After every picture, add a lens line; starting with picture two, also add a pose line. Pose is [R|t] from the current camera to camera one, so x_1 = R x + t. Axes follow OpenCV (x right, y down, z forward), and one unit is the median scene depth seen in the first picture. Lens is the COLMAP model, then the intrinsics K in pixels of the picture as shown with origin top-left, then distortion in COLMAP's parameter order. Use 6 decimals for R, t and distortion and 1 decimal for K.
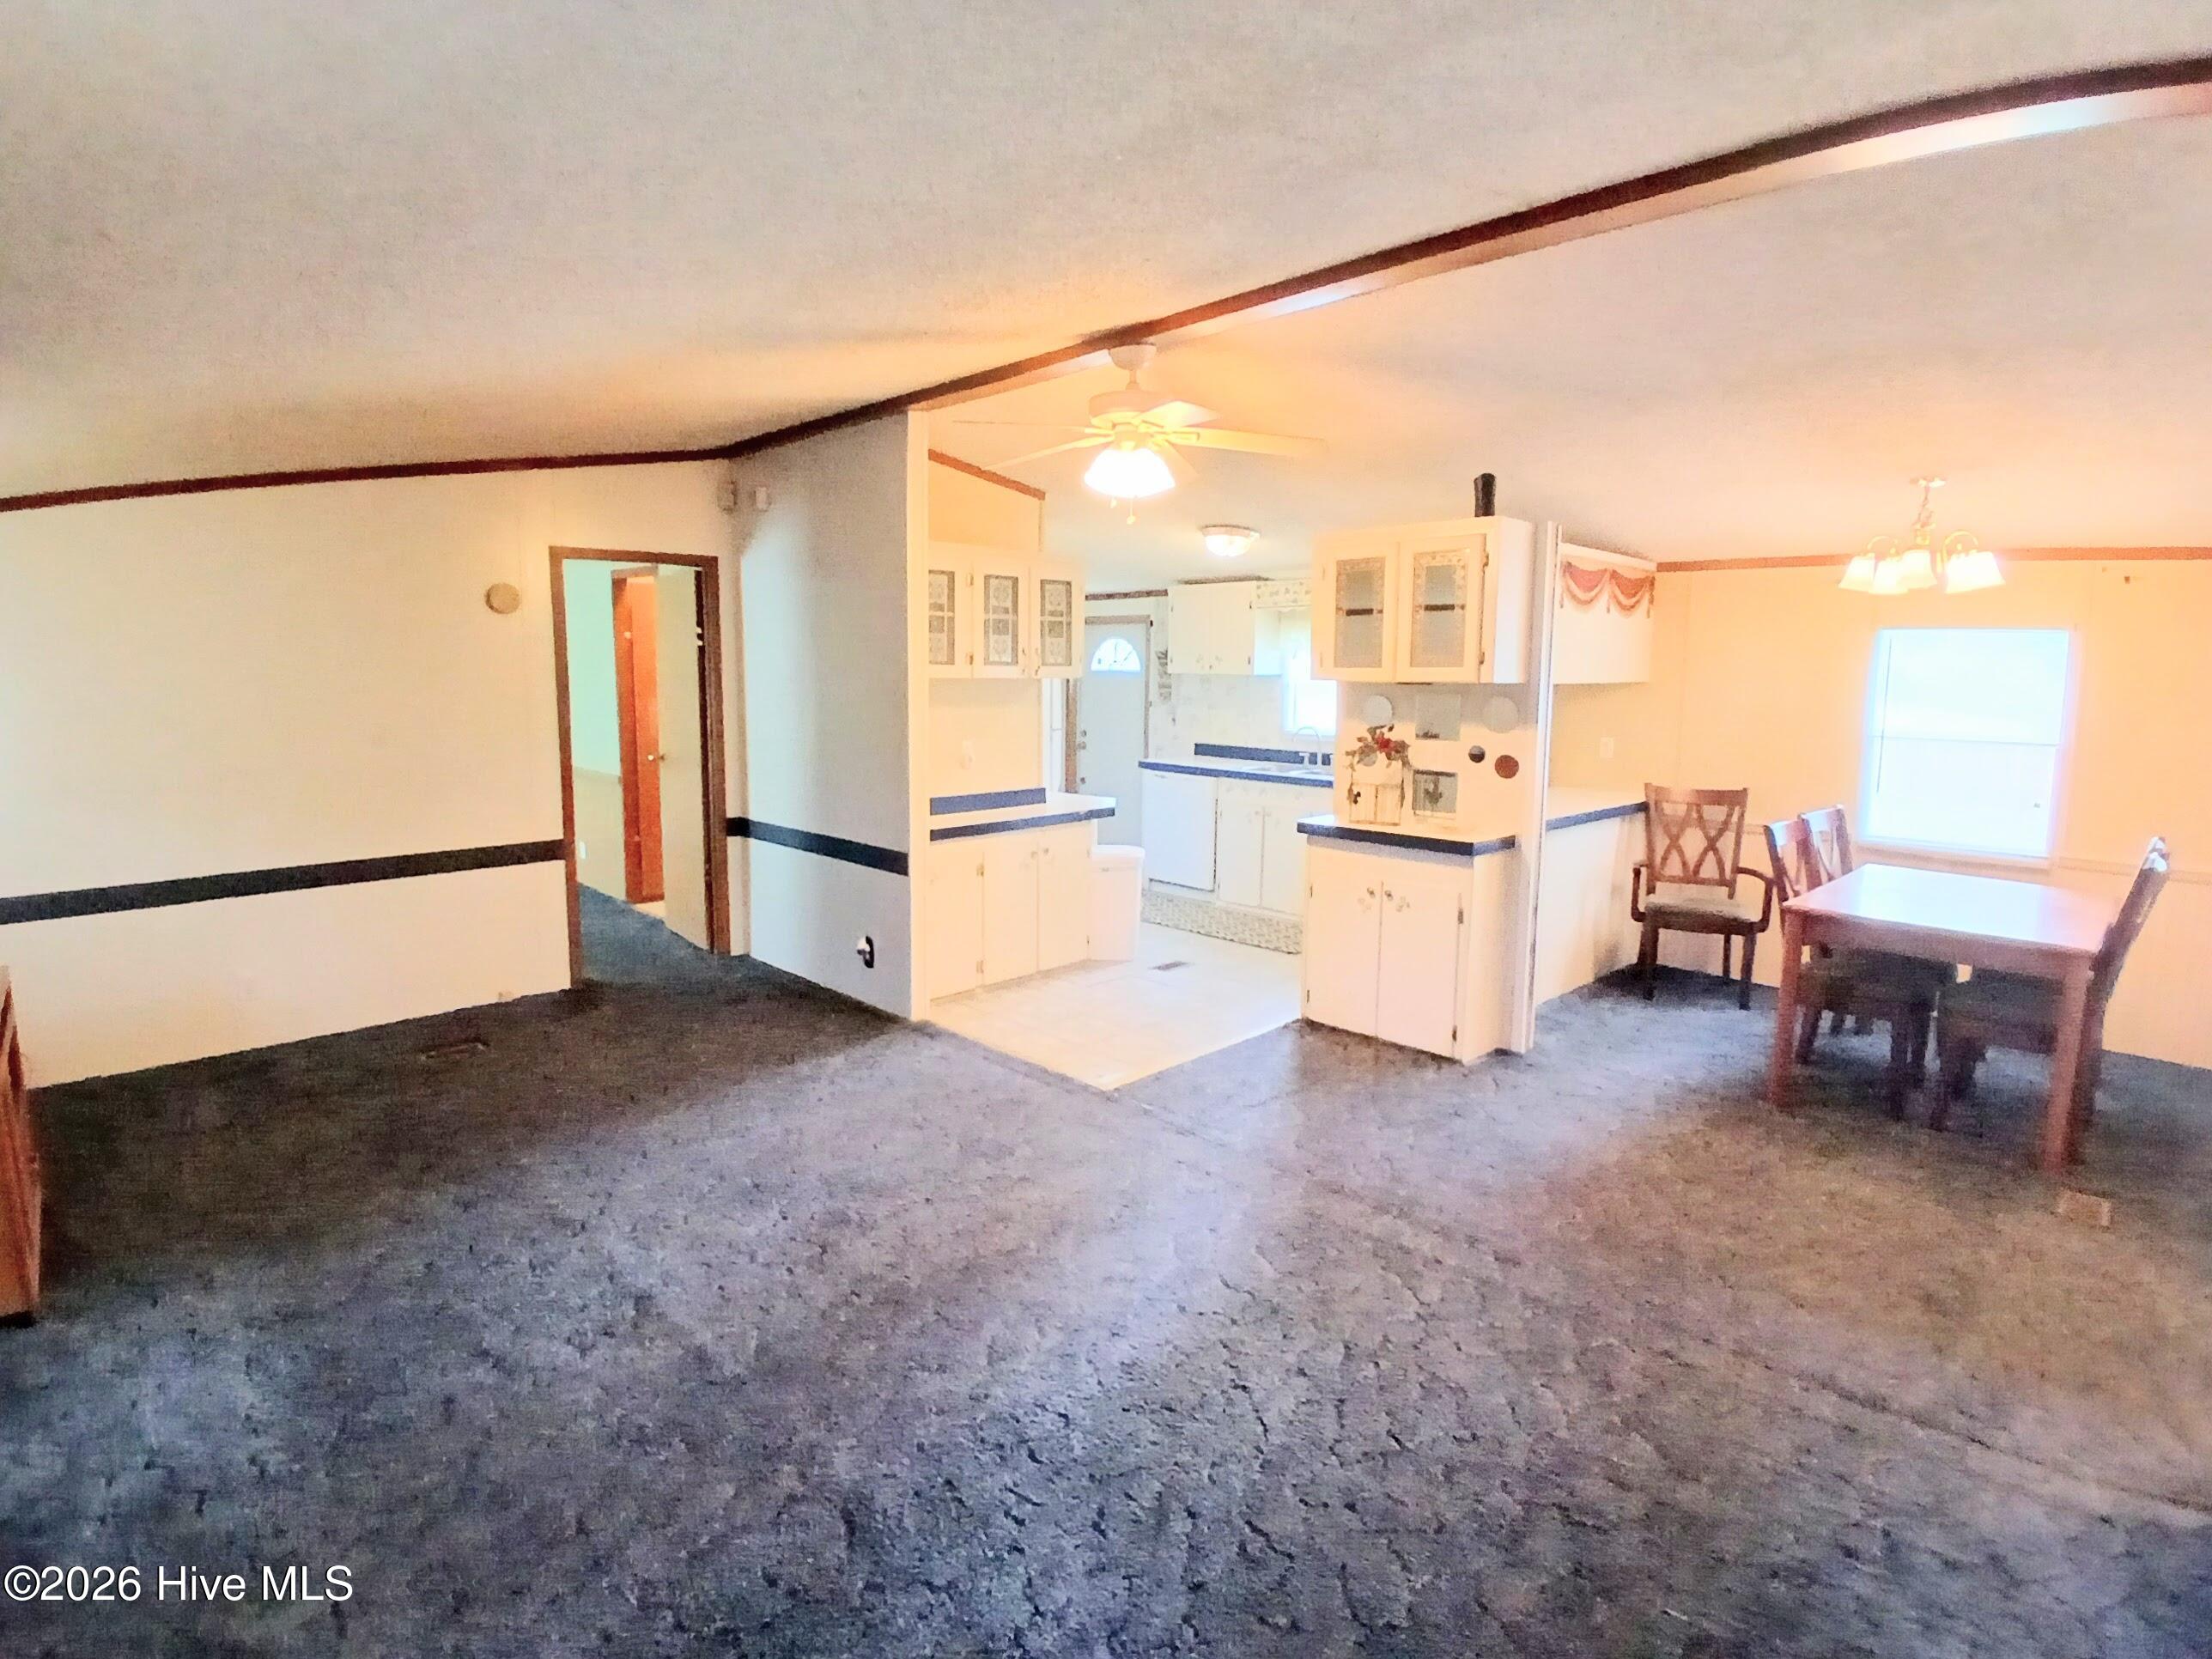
lens RADIAL K [[1100.6, 0, 1083.1], [0, 1100.6, 799.9], [0, 0, 1]] dist [0.008497, -0.042396]
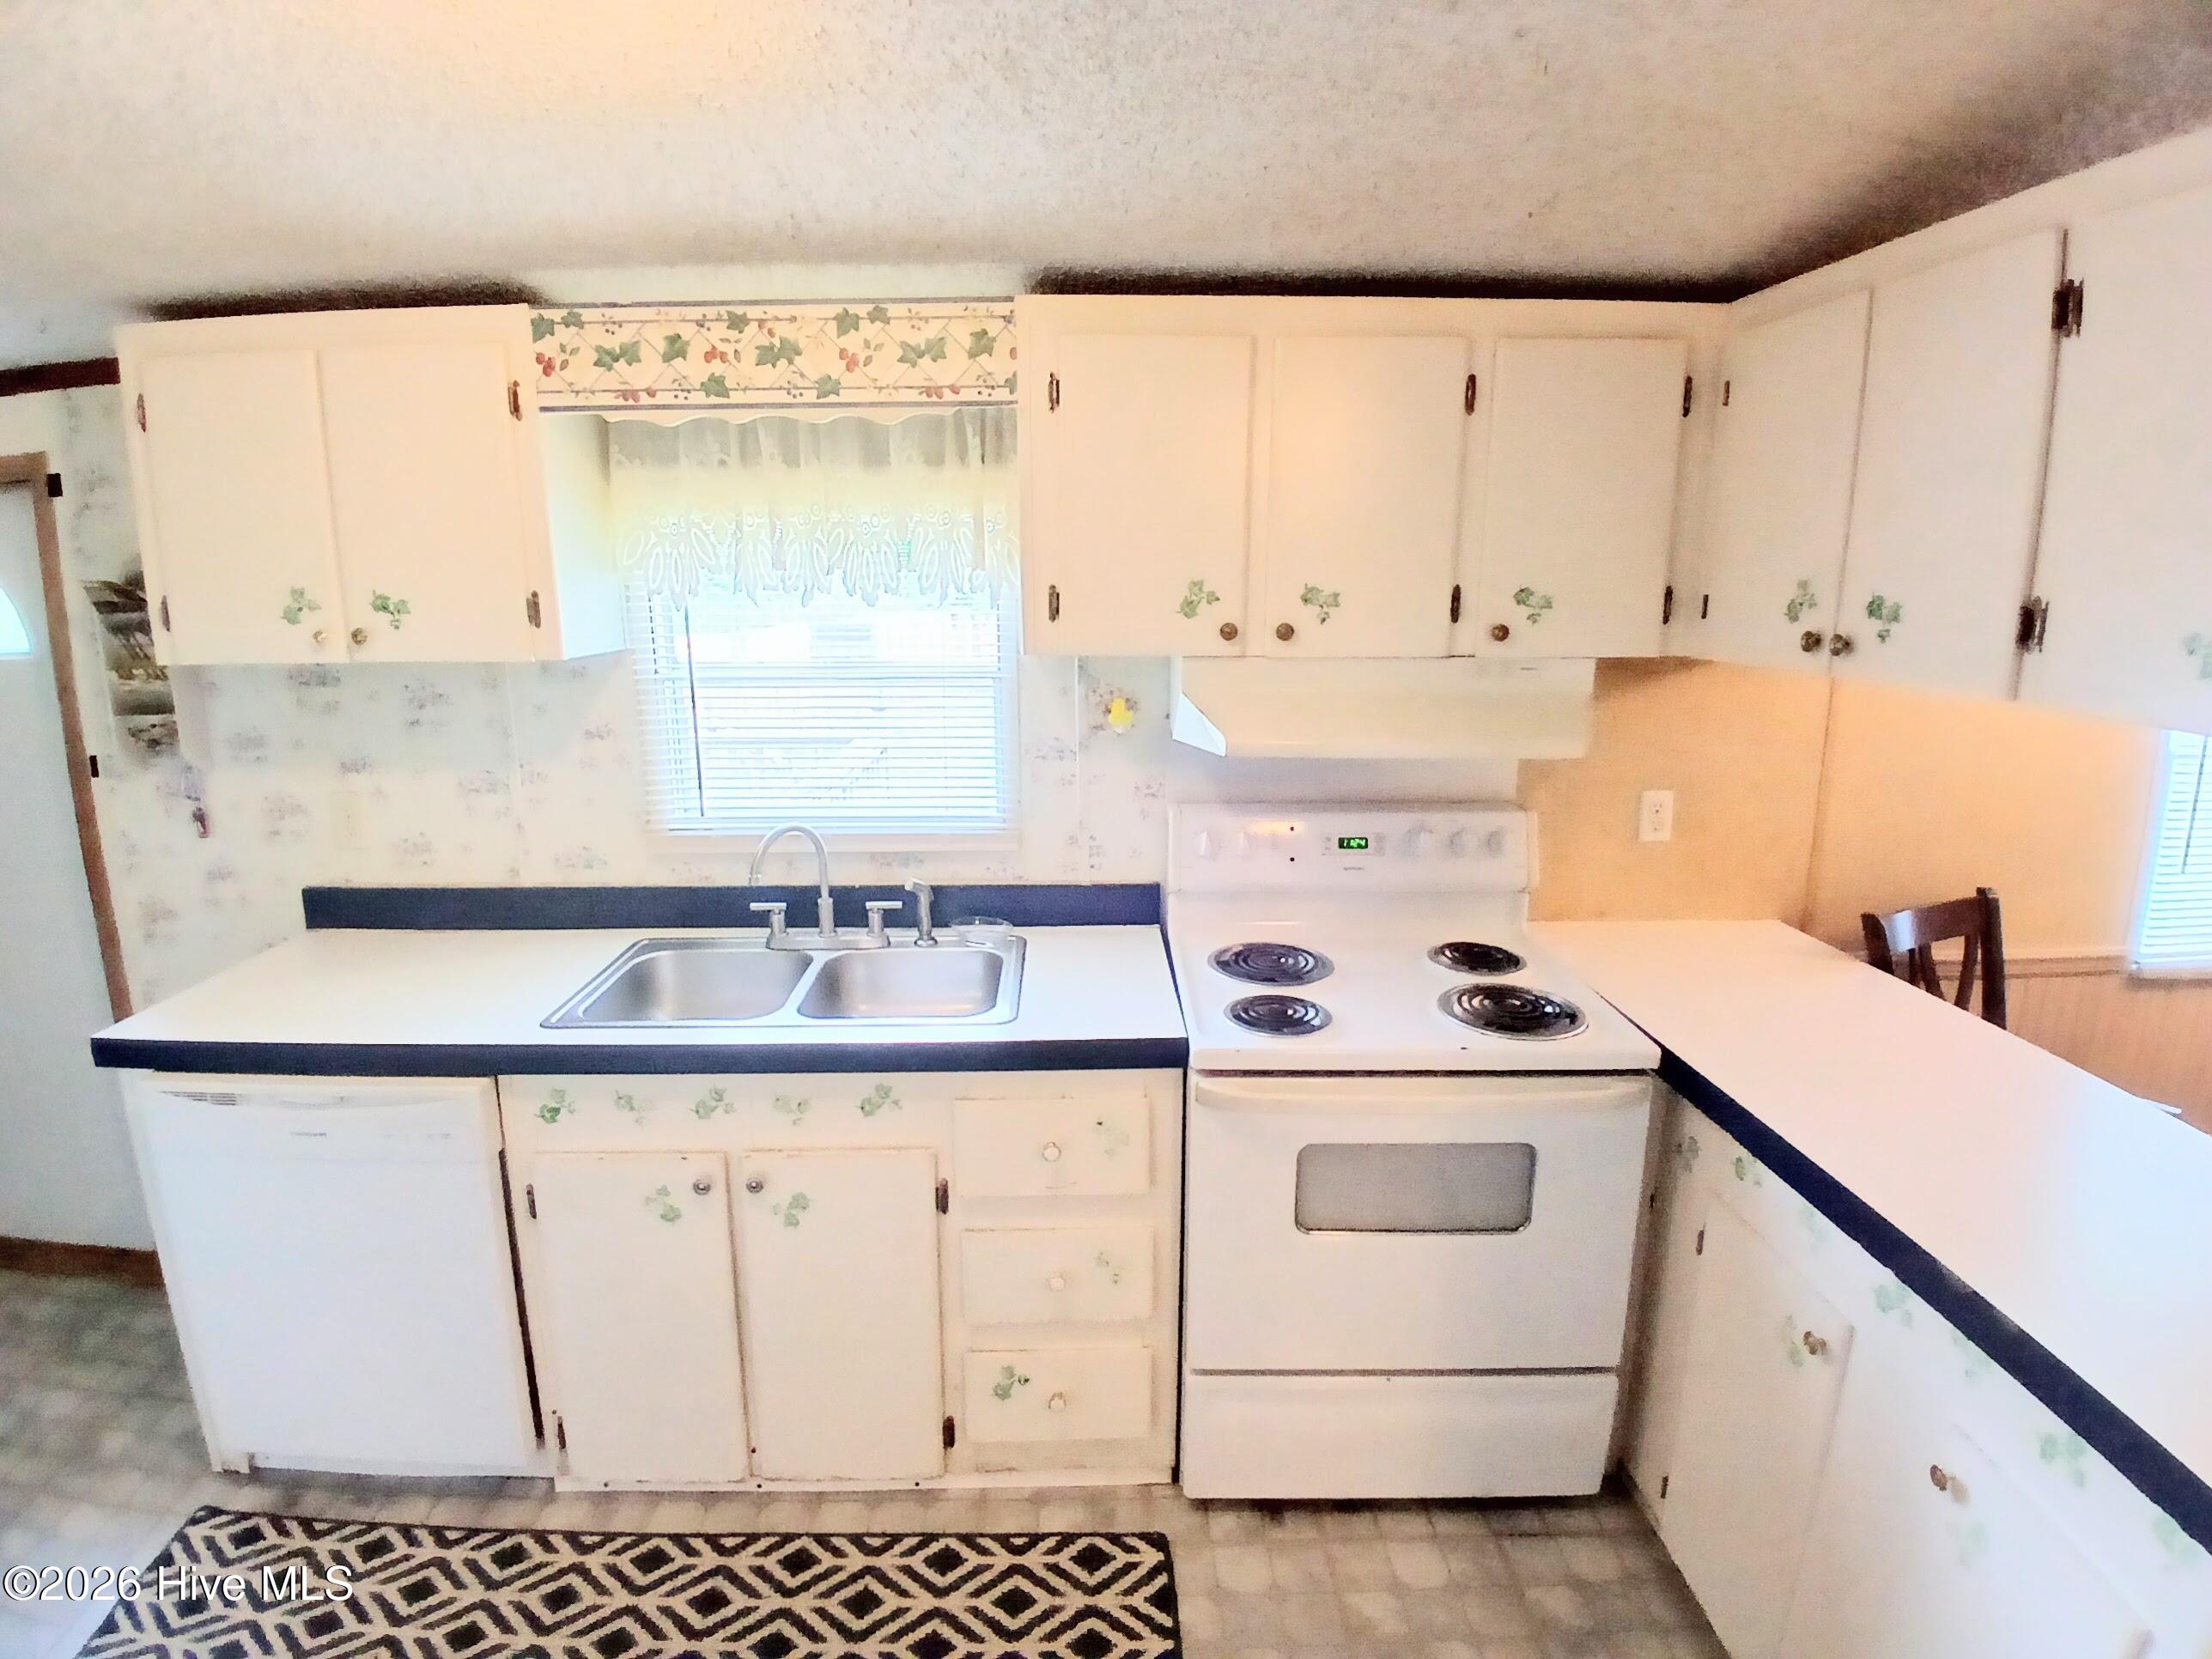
lens RADIAL K [[1099.7, 0, 1089.2], [0, 1099.7, 803.1], [0, 0, 1]] dist [0.000499, -0.044570]
pose [[0.678546, -0.157964, 0.717372, 0.060243], [0.100023, 0.987377, 0.122809, -0.138939], [-0.727716, -0.011578, 0.685781, 1.003014]]
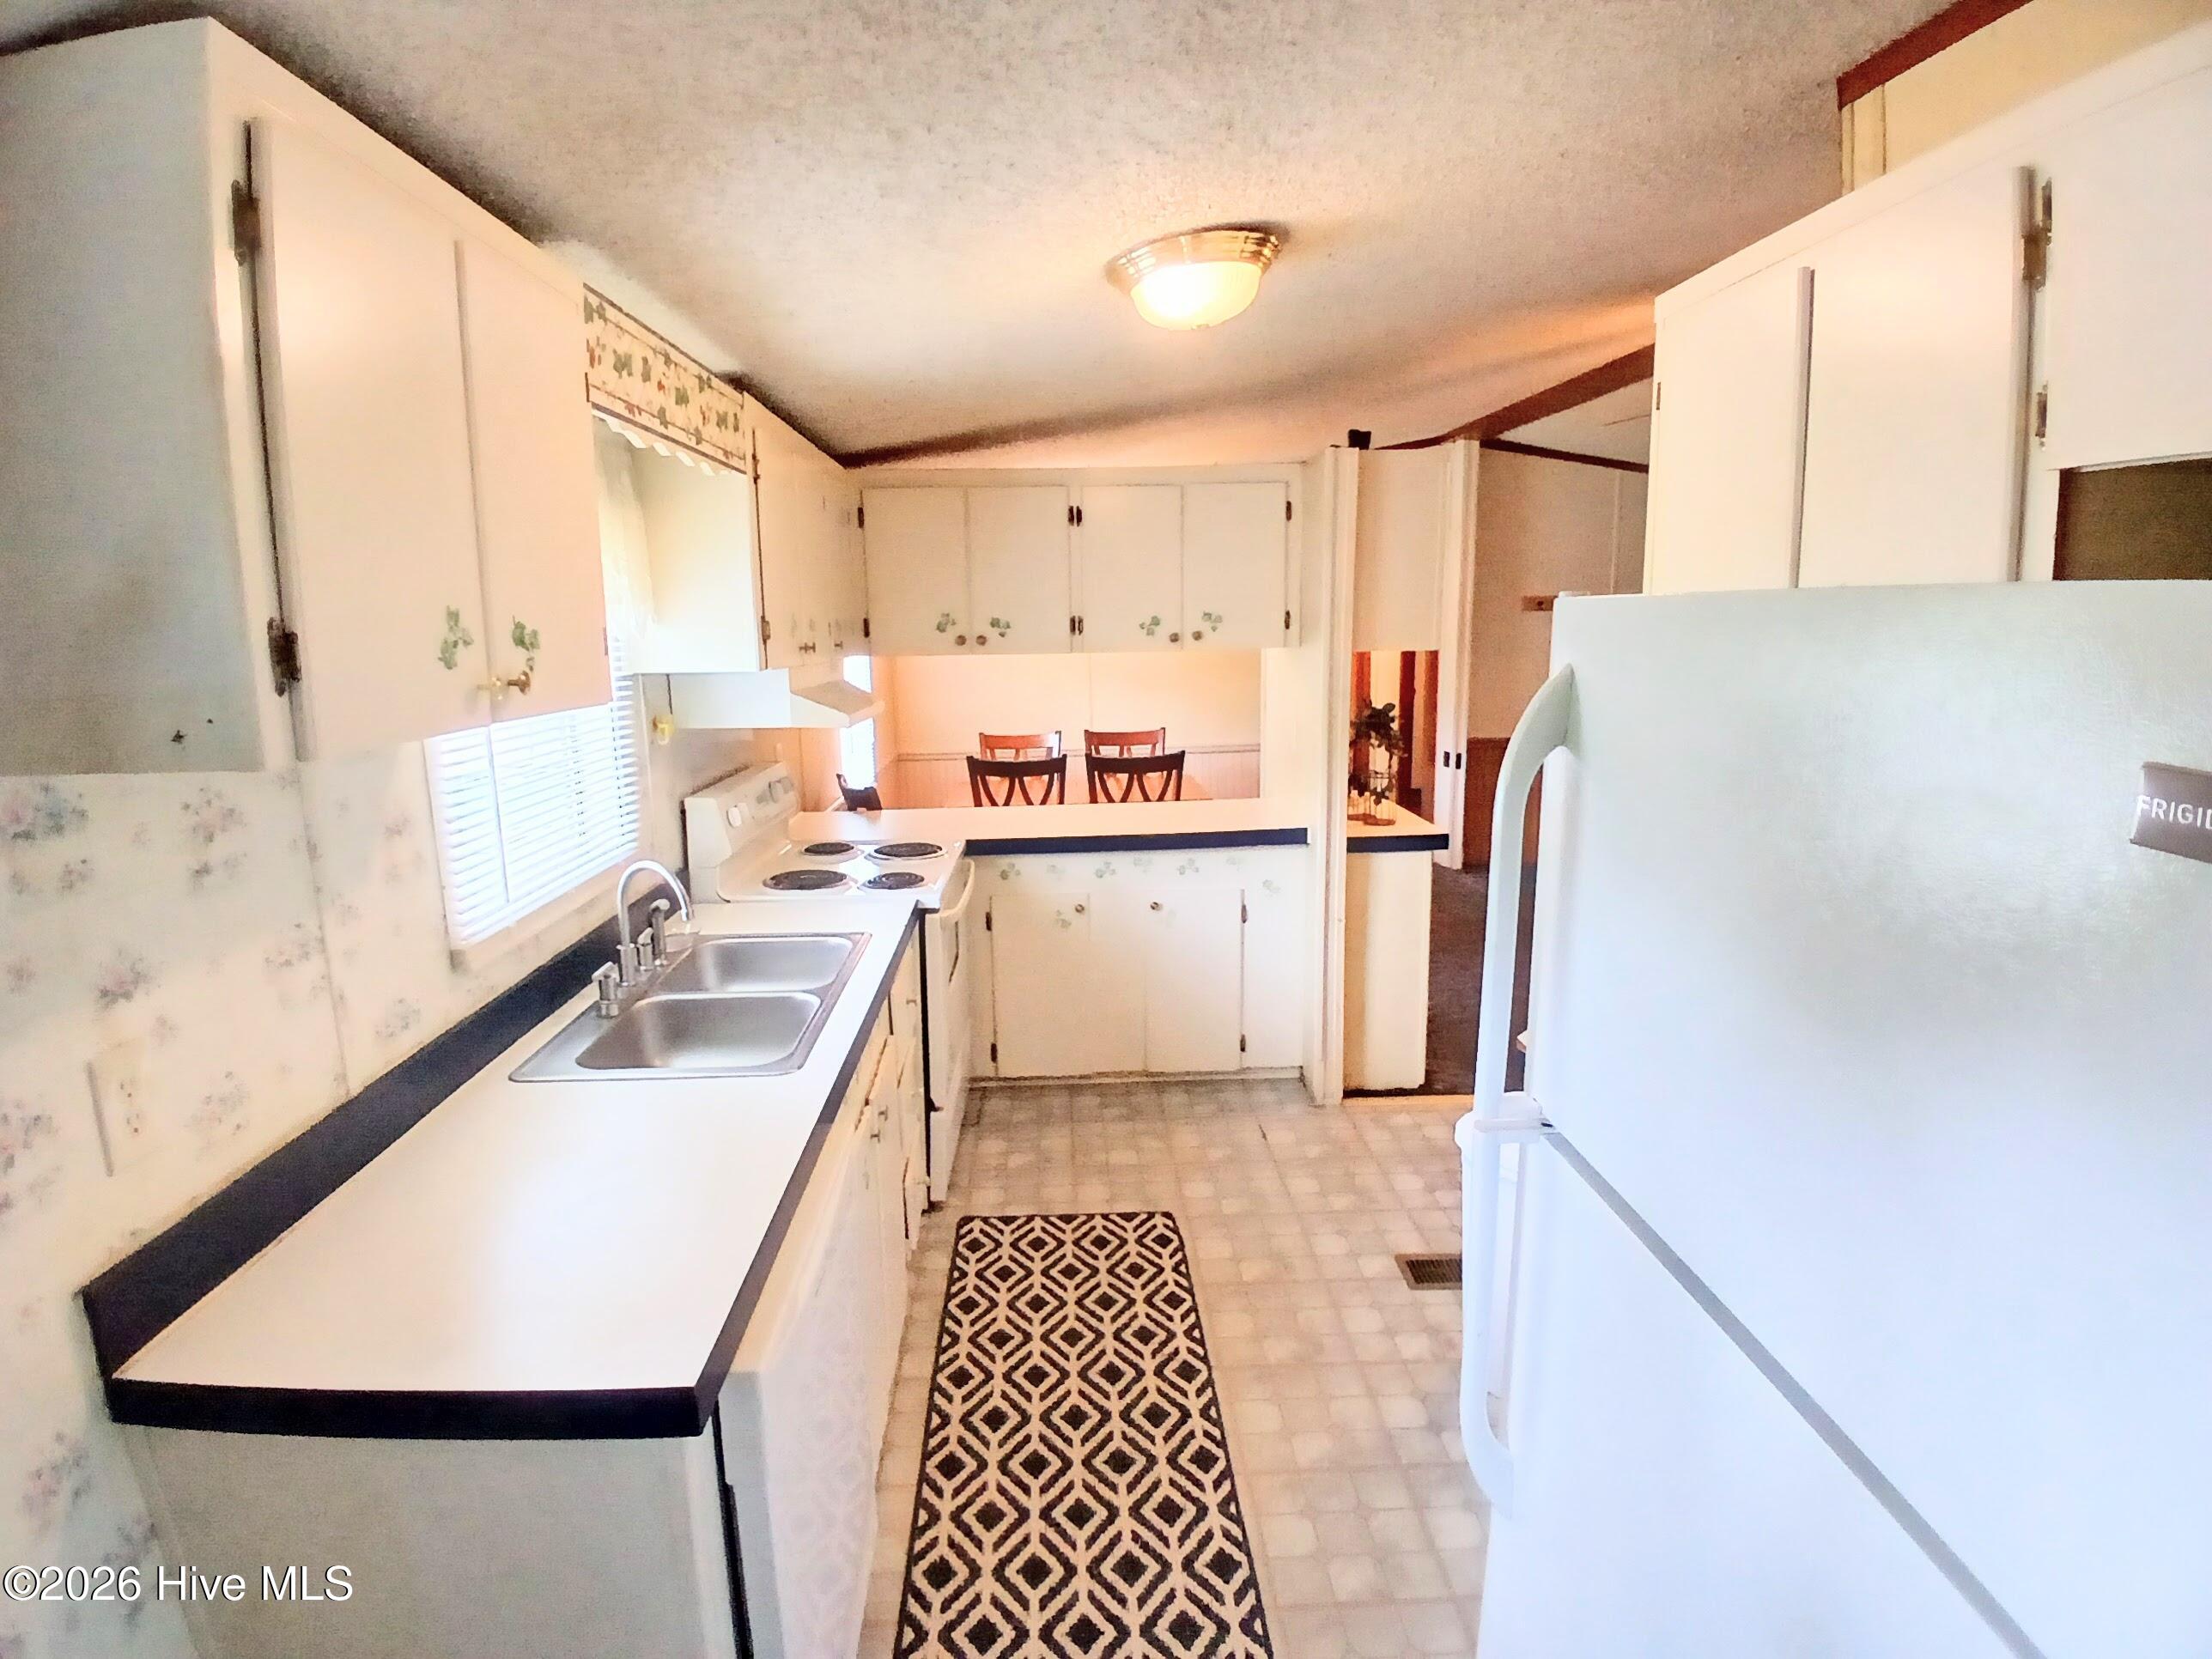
lens RADIAL K [[1100.6, 0, 1083.1], [0, 1100.6, 799.9], [0, 0, 1]] dist [0.008497, -0.042396]
pose [[-0.750374, -0.104362, 0.652724, -0.100295], [0.091353, 0.961610, 0.258769, -0.202942], [-0.654671, 0.253802, -0.712033, 1.547377]]
